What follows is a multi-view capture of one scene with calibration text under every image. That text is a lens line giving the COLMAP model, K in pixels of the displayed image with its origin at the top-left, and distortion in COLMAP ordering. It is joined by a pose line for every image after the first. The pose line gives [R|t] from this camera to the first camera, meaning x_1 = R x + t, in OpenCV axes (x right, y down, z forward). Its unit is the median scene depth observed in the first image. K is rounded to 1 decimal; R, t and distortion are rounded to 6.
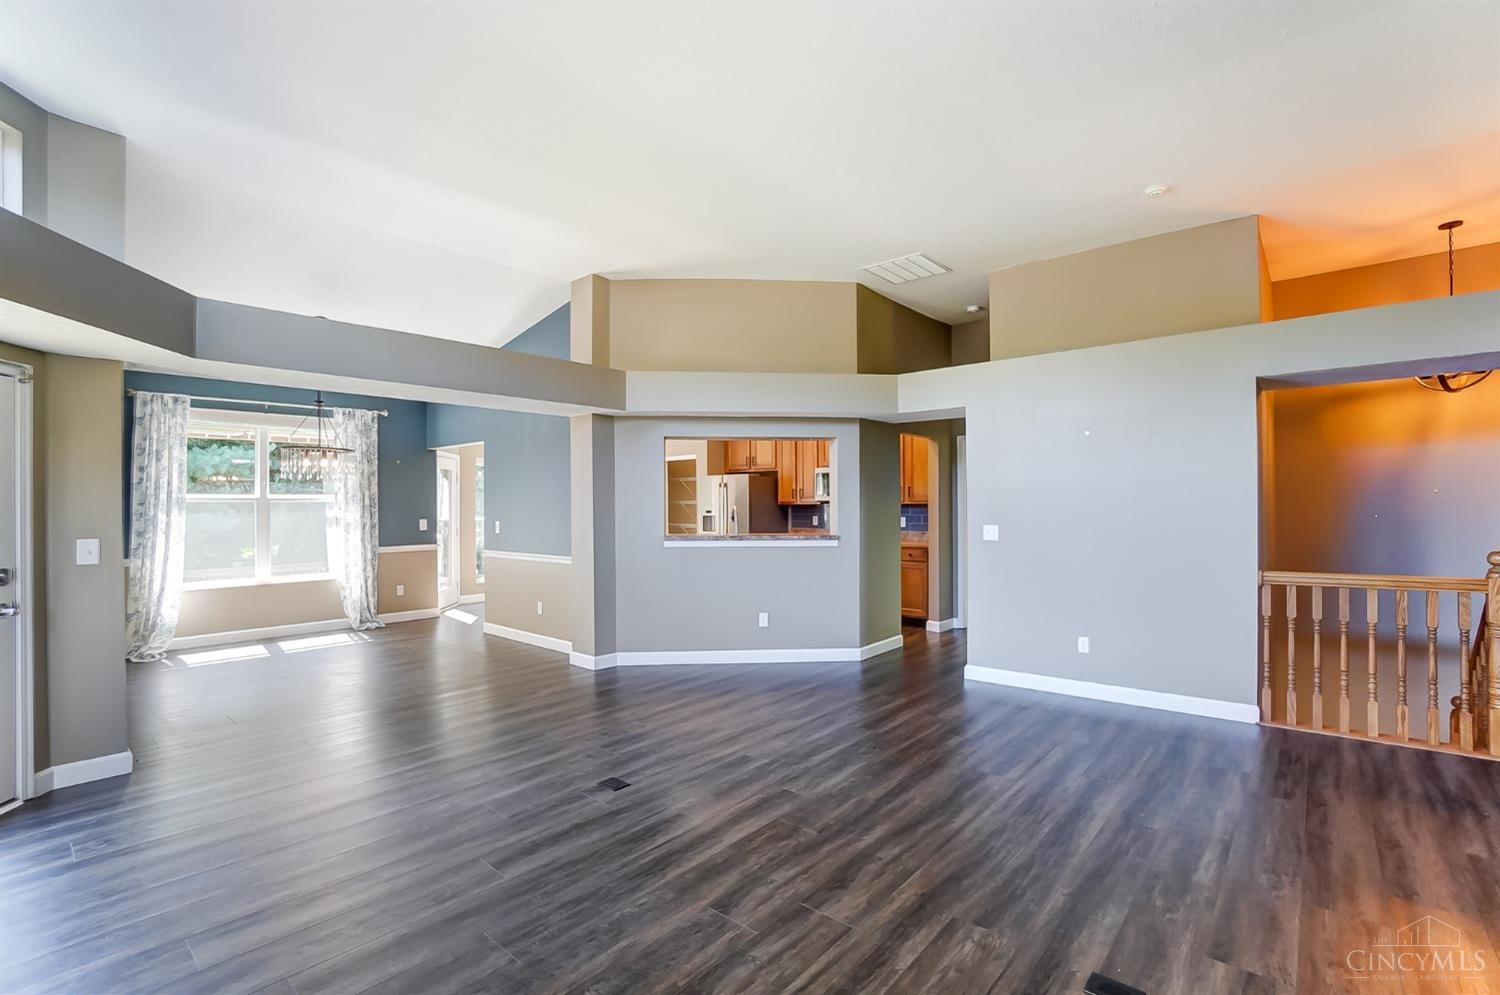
lens RADIAL K [[679.1, 0, 750.0], [0, 679.1, 497.5], [0, 0, 1]] dist [-0.062621, 0.023378]
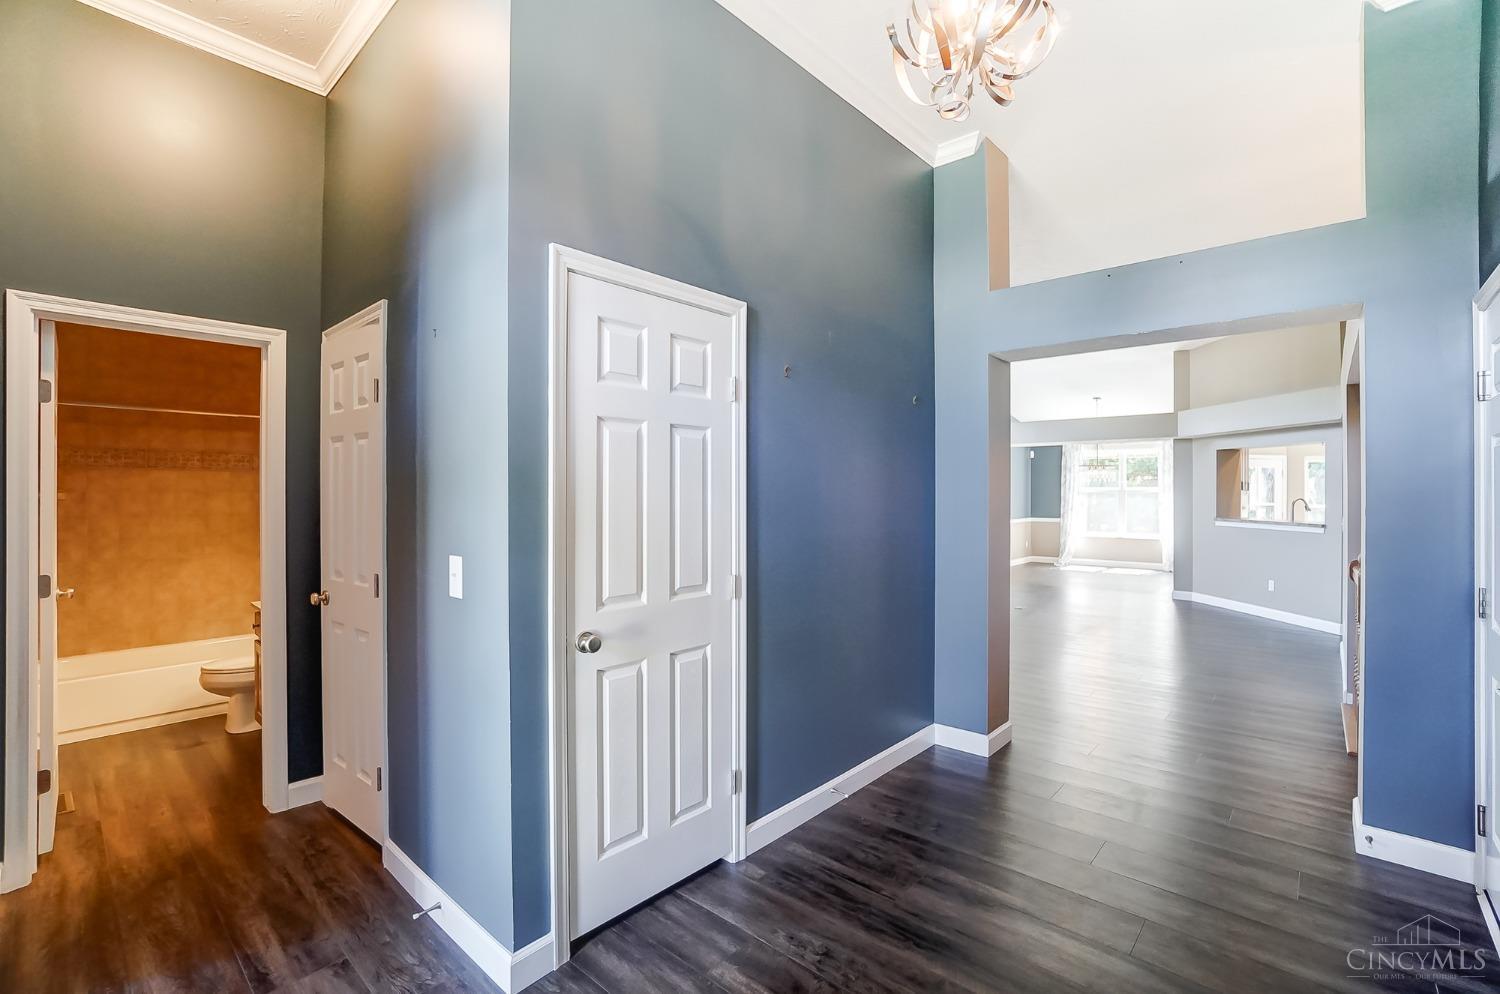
lens RADIAL K [[665.7, 0, 748.5], [0, 665.7, 489.0], [0, 0, 1]] dist [0.031207, 0.000025]
pose [[-0.042310, 0.002430, -0.999102, 1.818262], [0.007817, 0.999967, 0.002101, -0.020894], [0.999074, -0.007721, -0.042328, 0.072533]]
